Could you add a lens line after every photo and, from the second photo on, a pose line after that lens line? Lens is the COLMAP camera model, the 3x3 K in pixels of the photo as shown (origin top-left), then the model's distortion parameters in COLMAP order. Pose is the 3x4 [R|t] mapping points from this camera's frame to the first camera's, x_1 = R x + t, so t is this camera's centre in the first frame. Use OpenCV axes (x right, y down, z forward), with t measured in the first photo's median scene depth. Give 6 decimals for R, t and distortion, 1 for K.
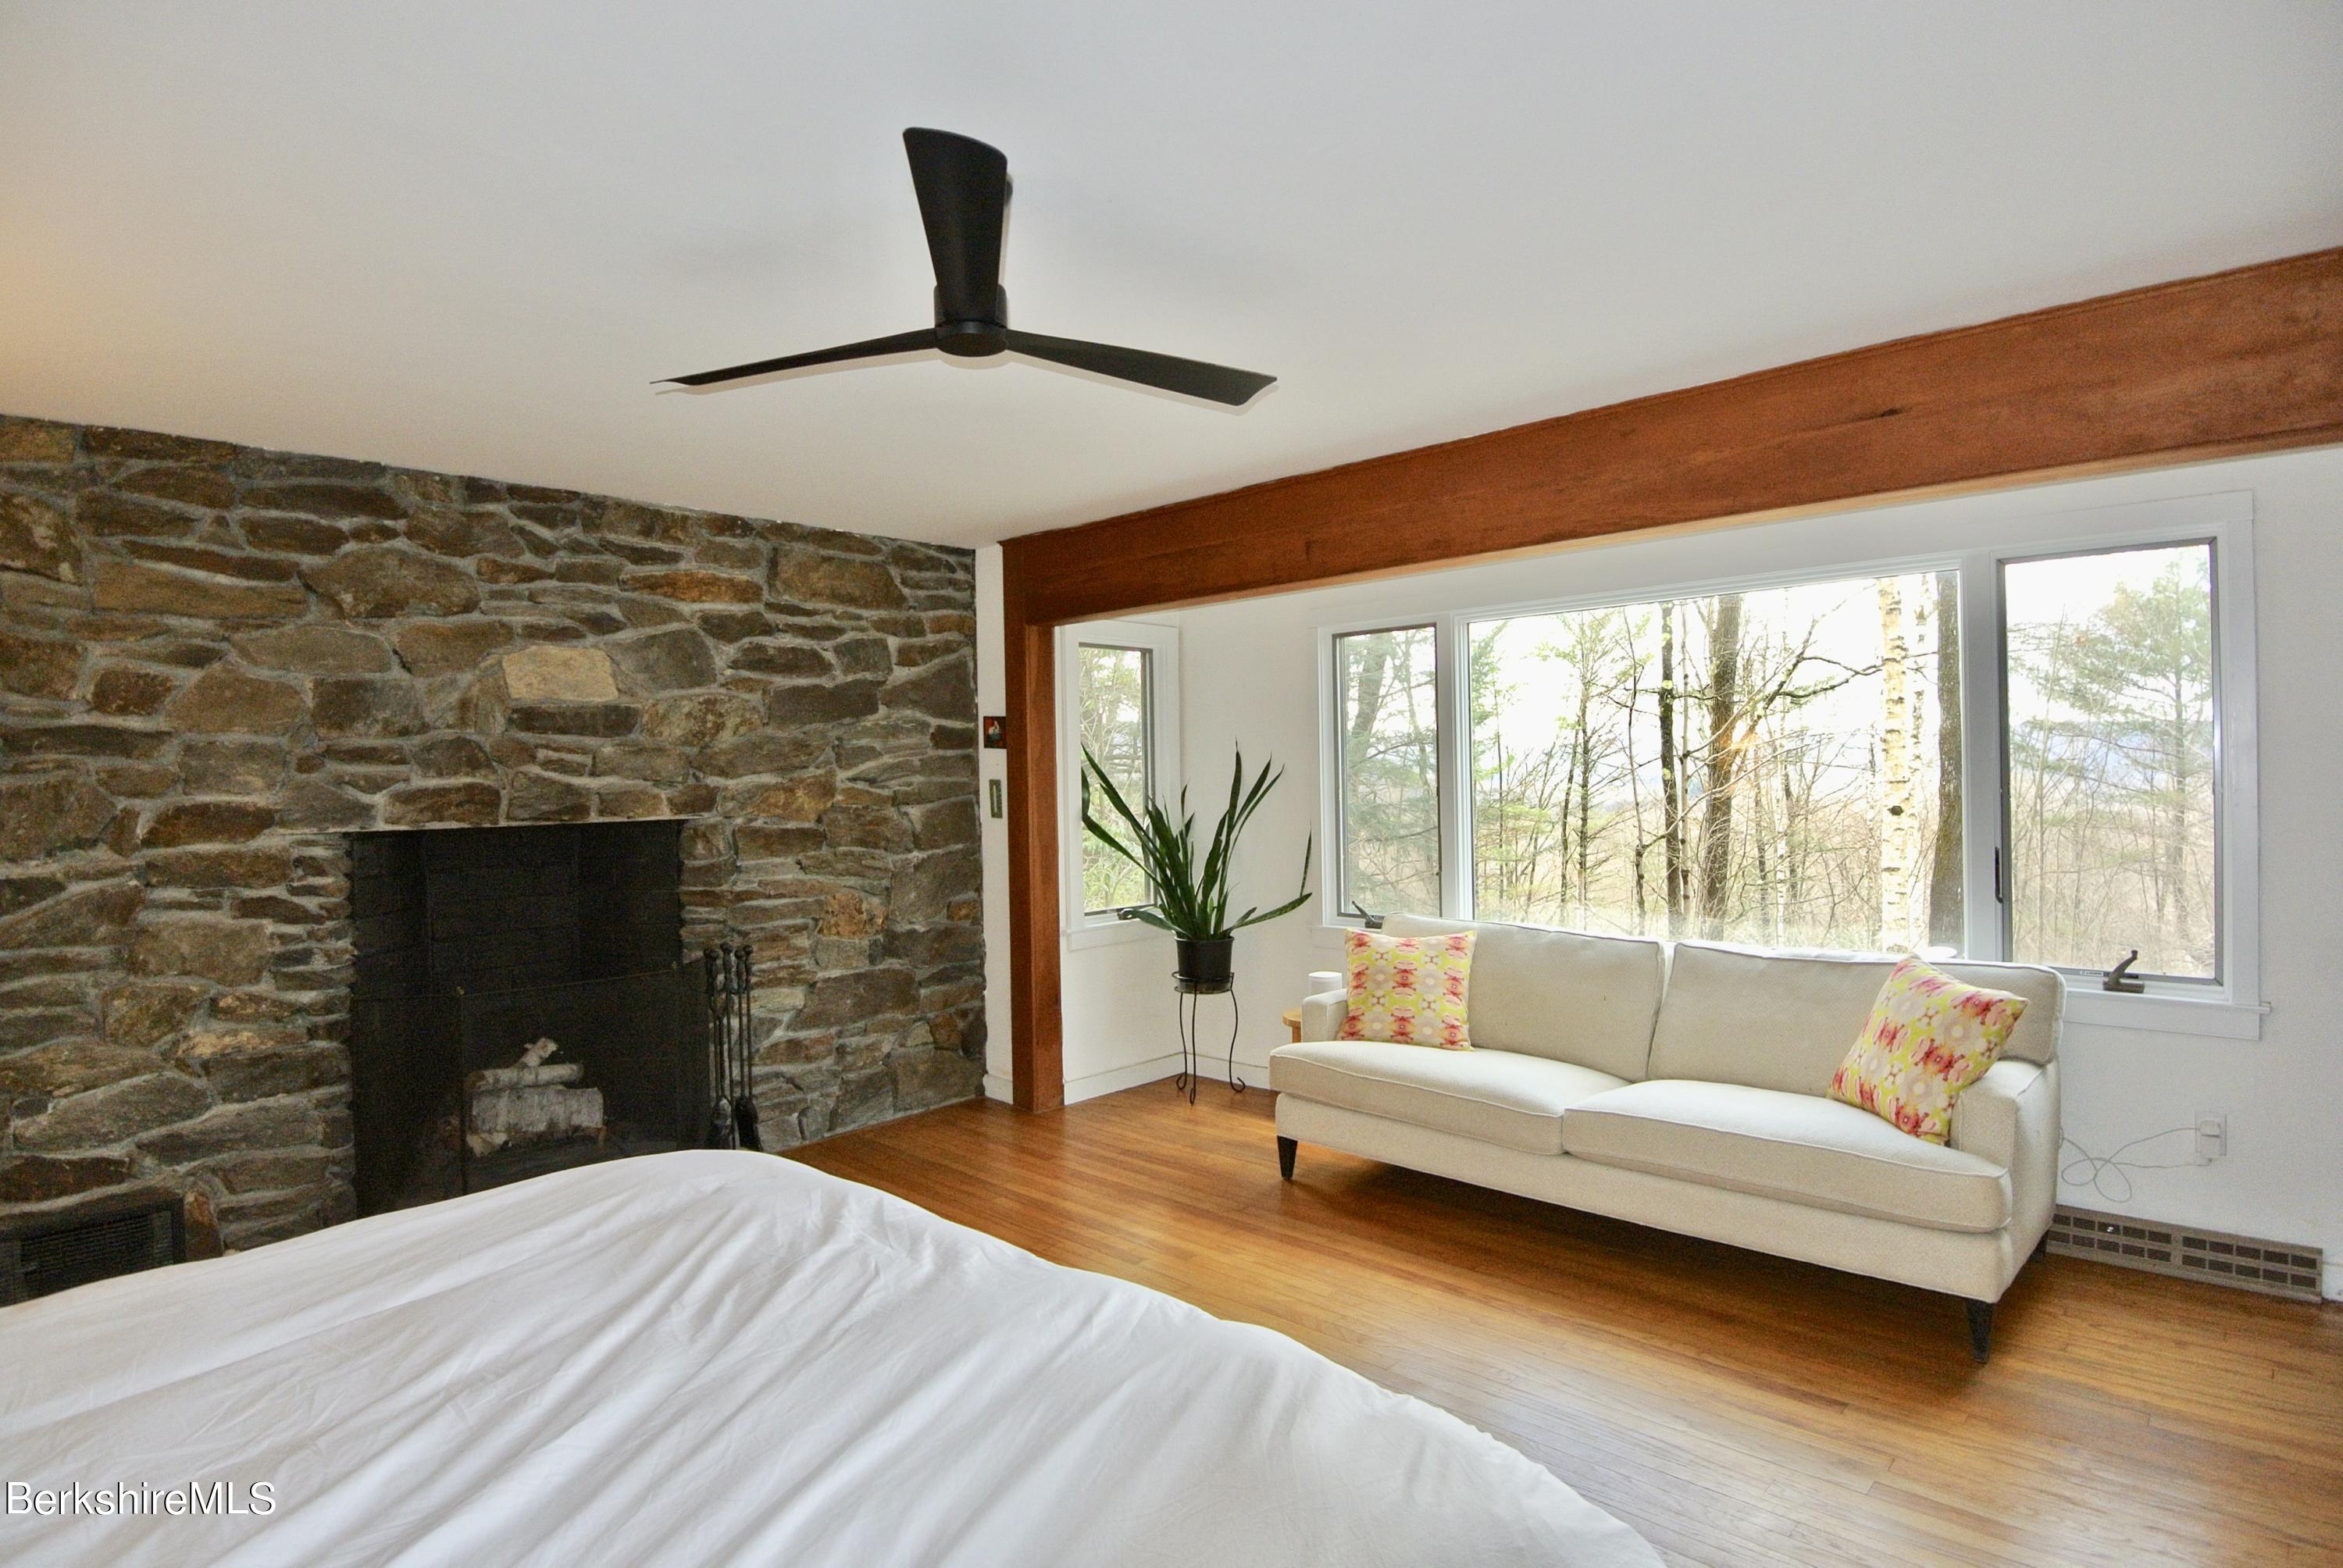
lens RADIAL K [[1248.8, 0, 1193.0], [0, 1248.8, 792.1], [0, 0, 1]] dist [-0.007668, -0.021984]
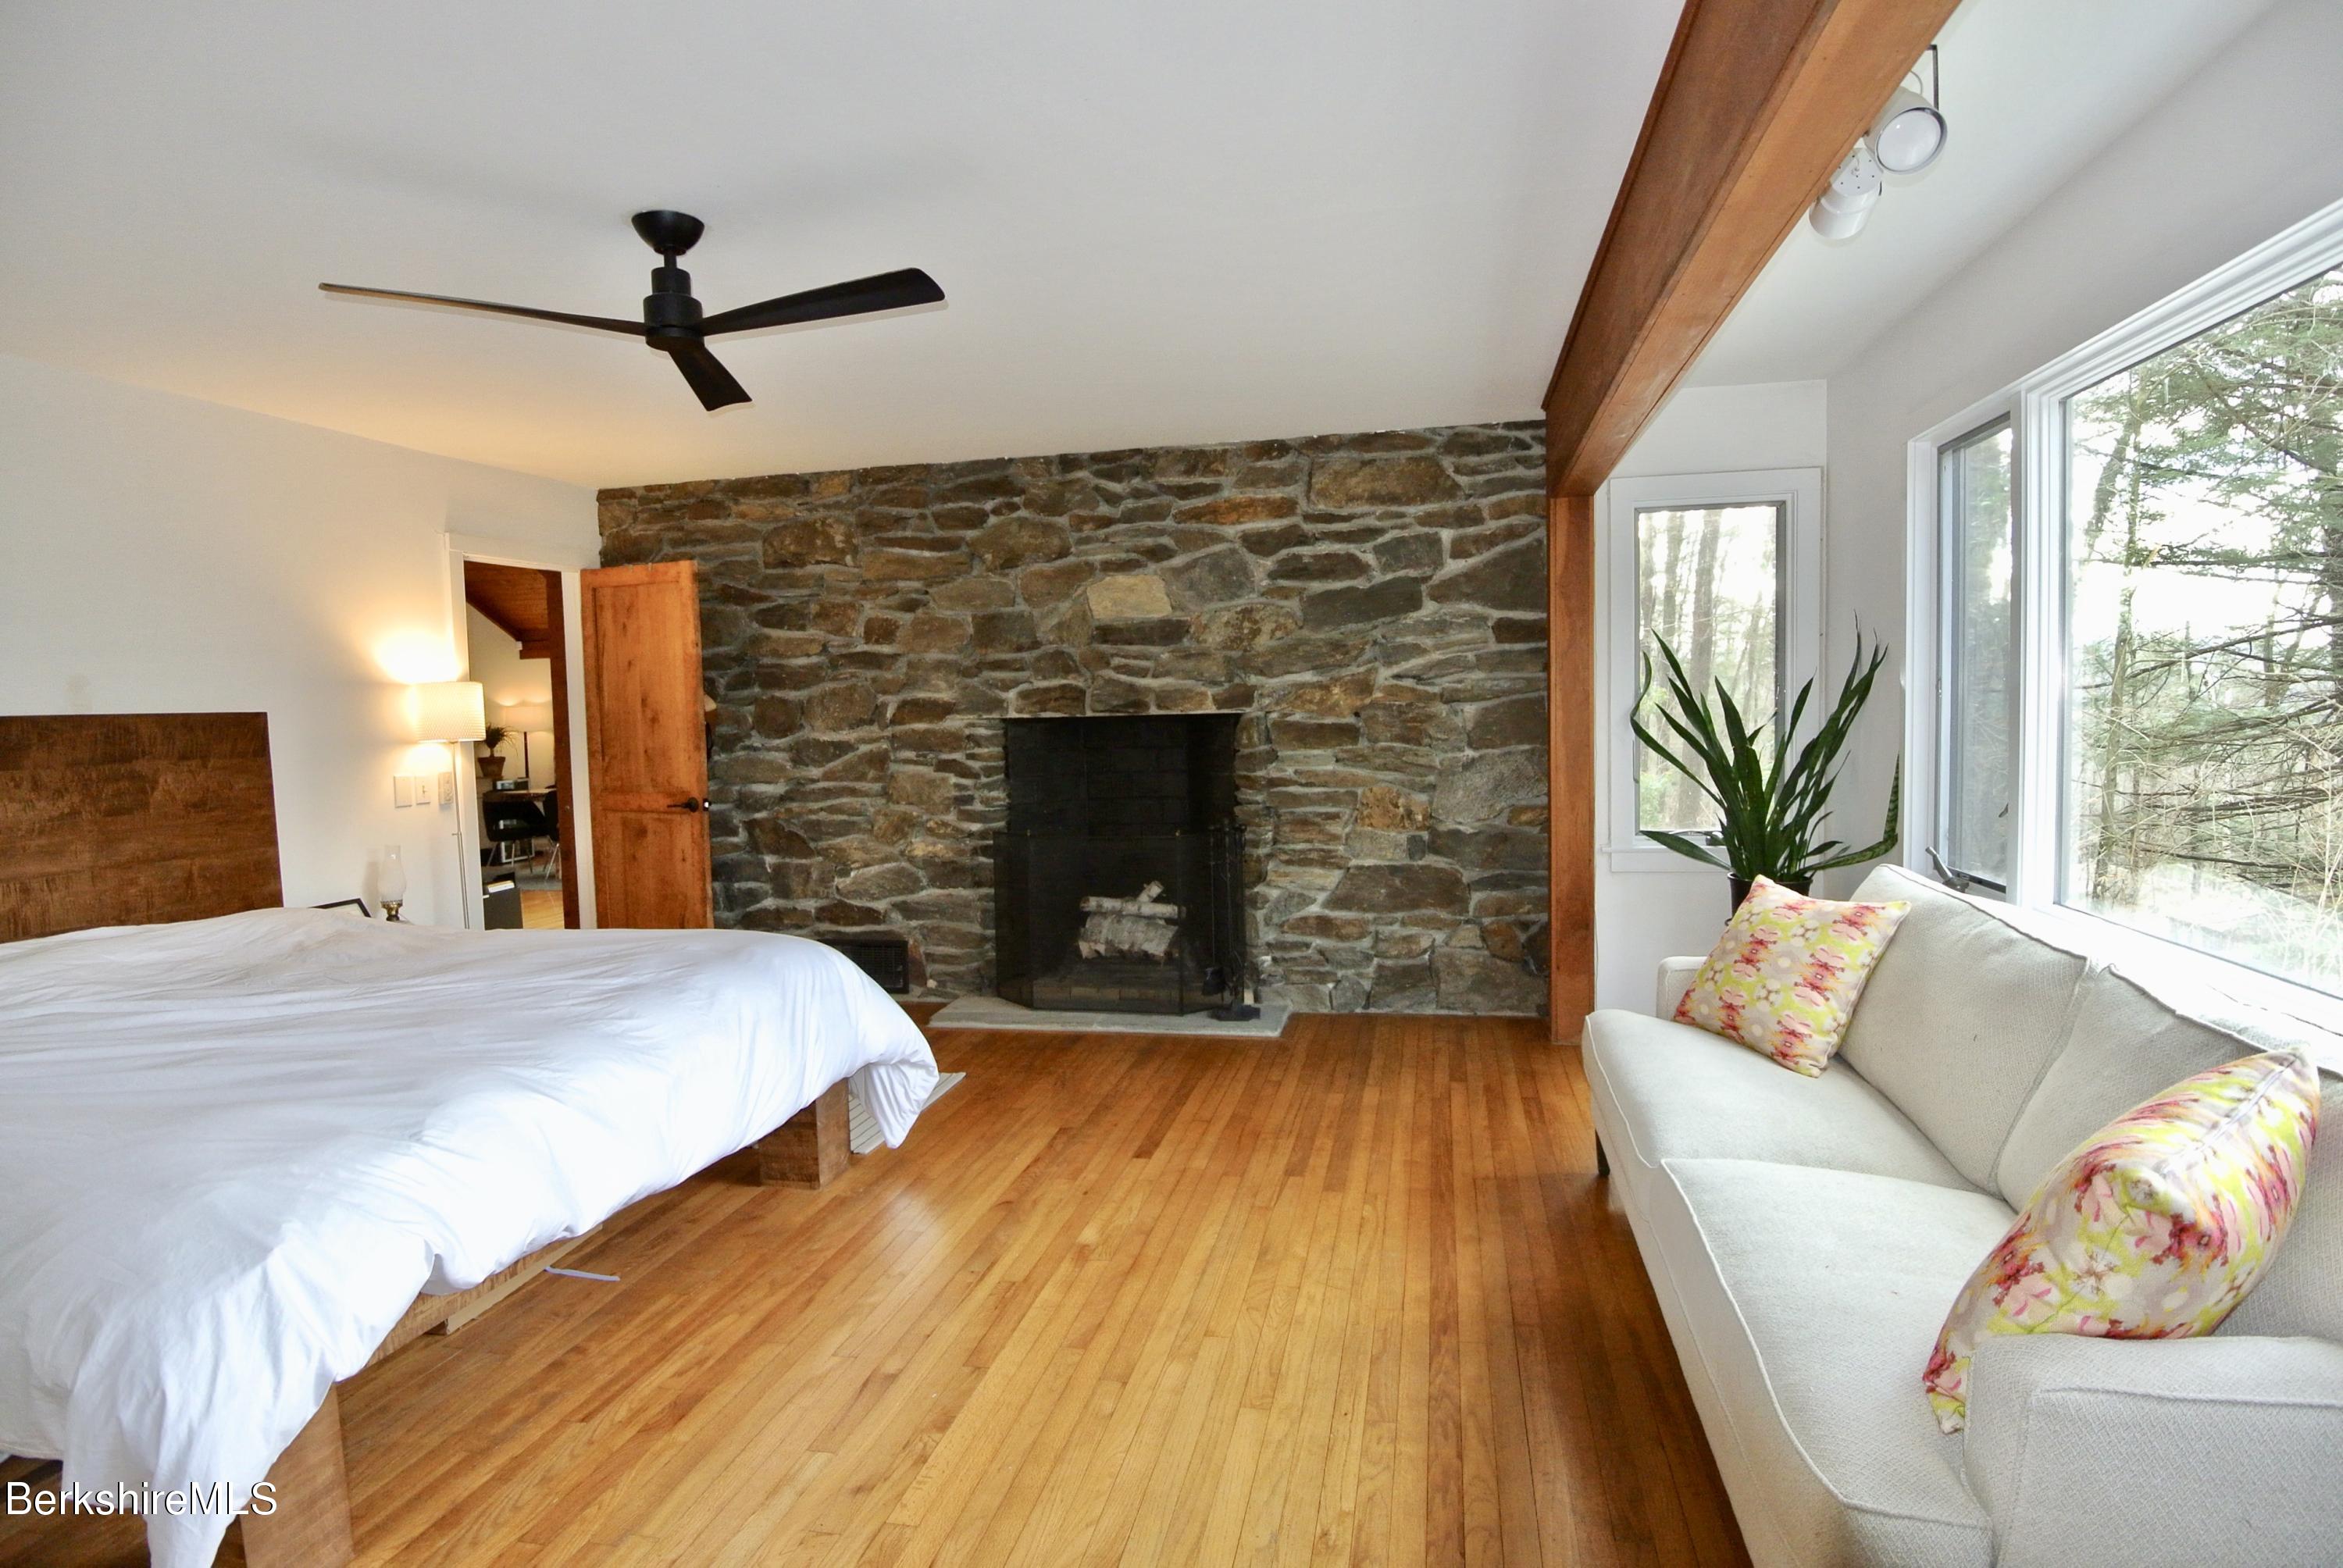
lens RADIAL K [[1248.8, 0, 1174.7], [0, 1248.8, 797.1], [0, 0, 1]] dist [-0.007668, -0.021984]
pose [[0.501429, 0.067953, -0.862526, 0.615402], [0.002865, 0.996775, 0.080195, 0.006493], [0.865194, -0.042683, 0.499617, 0.385824]]
